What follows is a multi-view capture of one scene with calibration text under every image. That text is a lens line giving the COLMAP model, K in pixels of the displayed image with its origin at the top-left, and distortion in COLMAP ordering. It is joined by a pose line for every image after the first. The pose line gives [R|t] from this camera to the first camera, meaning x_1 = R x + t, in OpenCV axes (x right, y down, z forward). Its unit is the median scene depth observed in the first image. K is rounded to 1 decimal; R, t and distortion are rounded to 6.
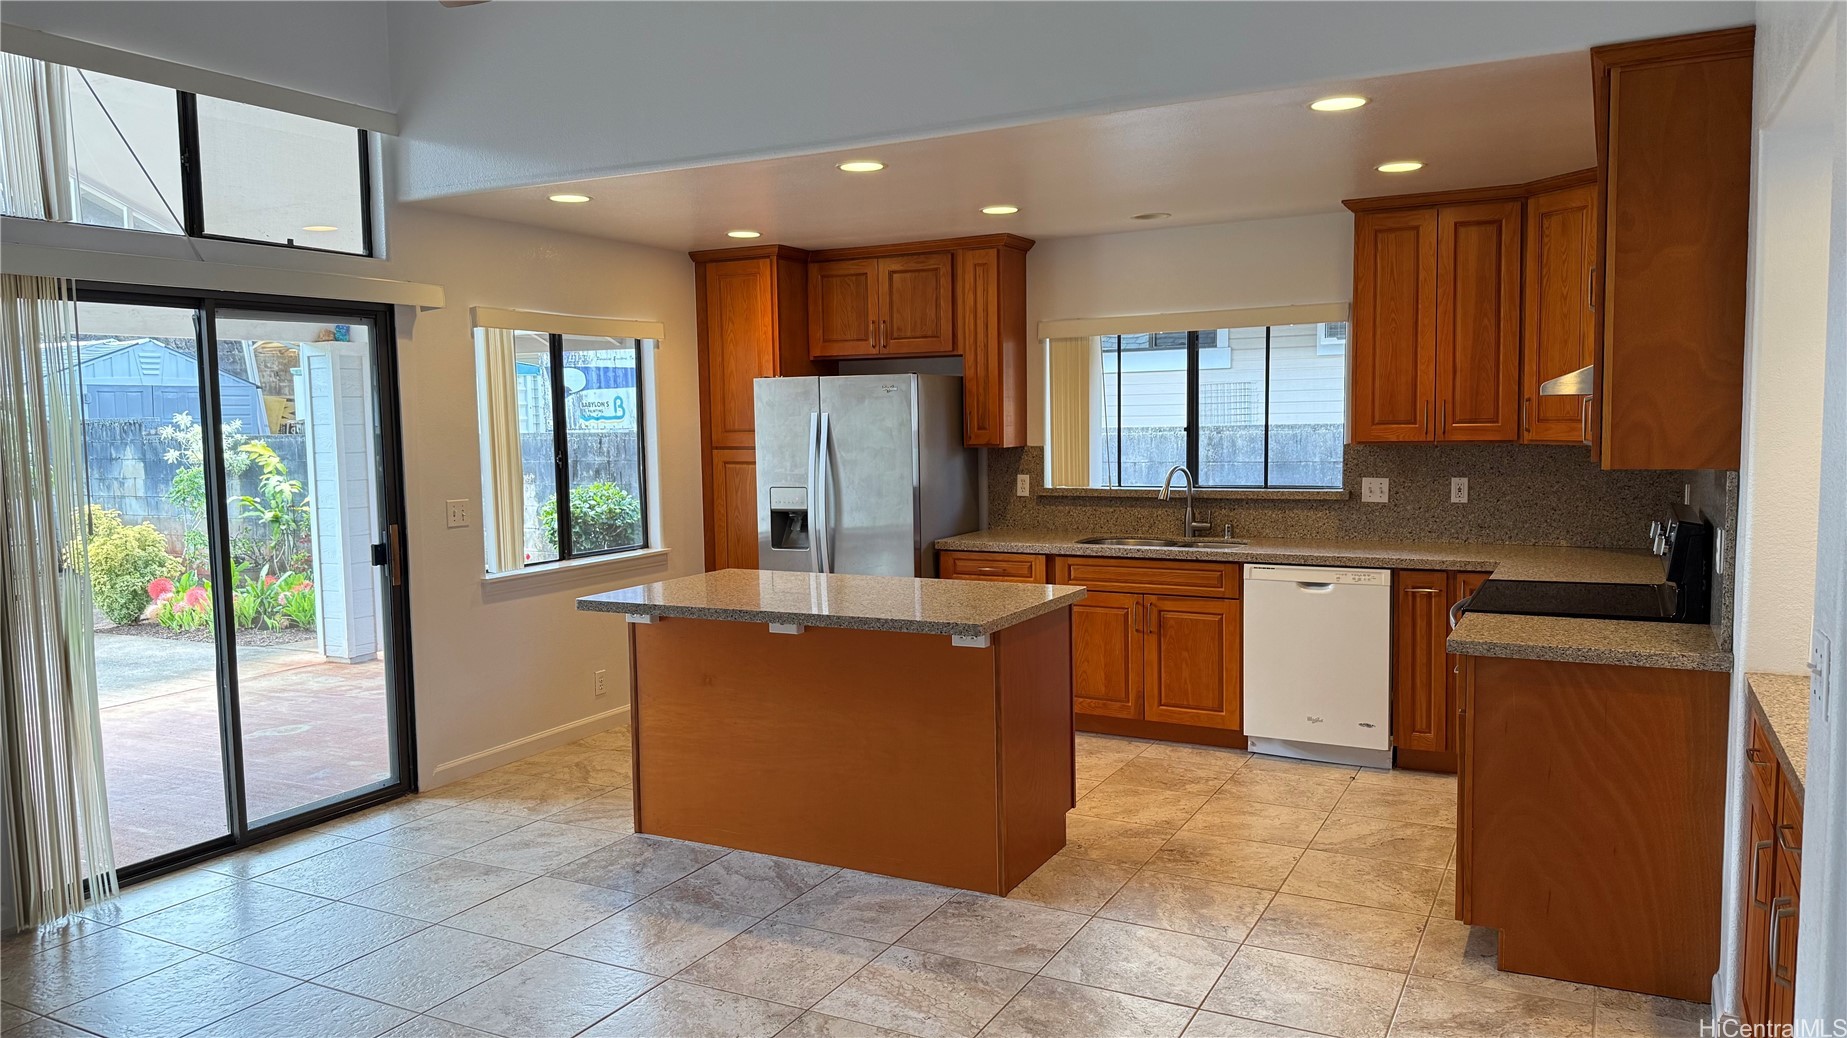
lens RADIAL K [[1283.5, 0, 921.0], [0, 1283.5, 515.7], [0, 0, 1]] dist [0.058751, -0.068045]
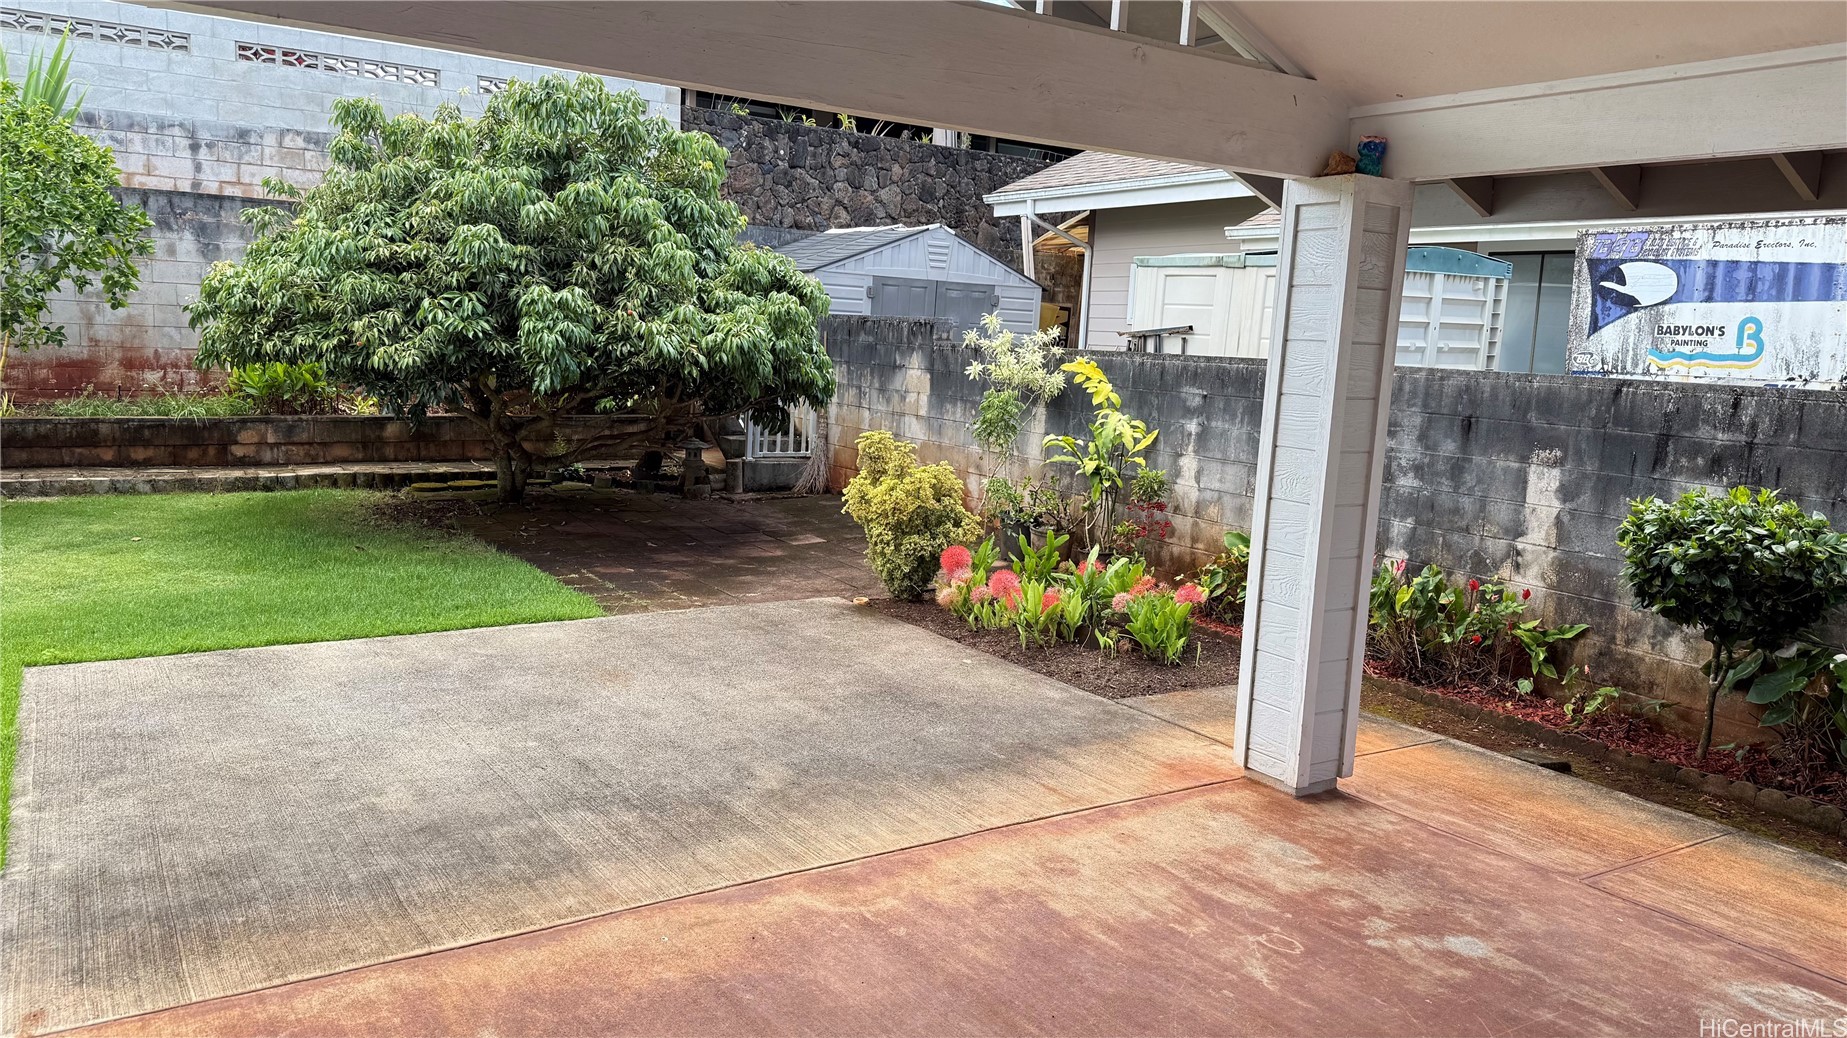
lens RADIAL K [[1283.5, 0, 944.9], [0, 1283.5, 502.7], [0, 0, 1]] dist [0.058751, -0.068045]
pose [[0.880802, 0.119704, -0.458104, -0.271331], [-0.099134, 0.992694, 0.068787, -0.021570], [0.462991, -0.015174, 0.886233, 0.375994]]
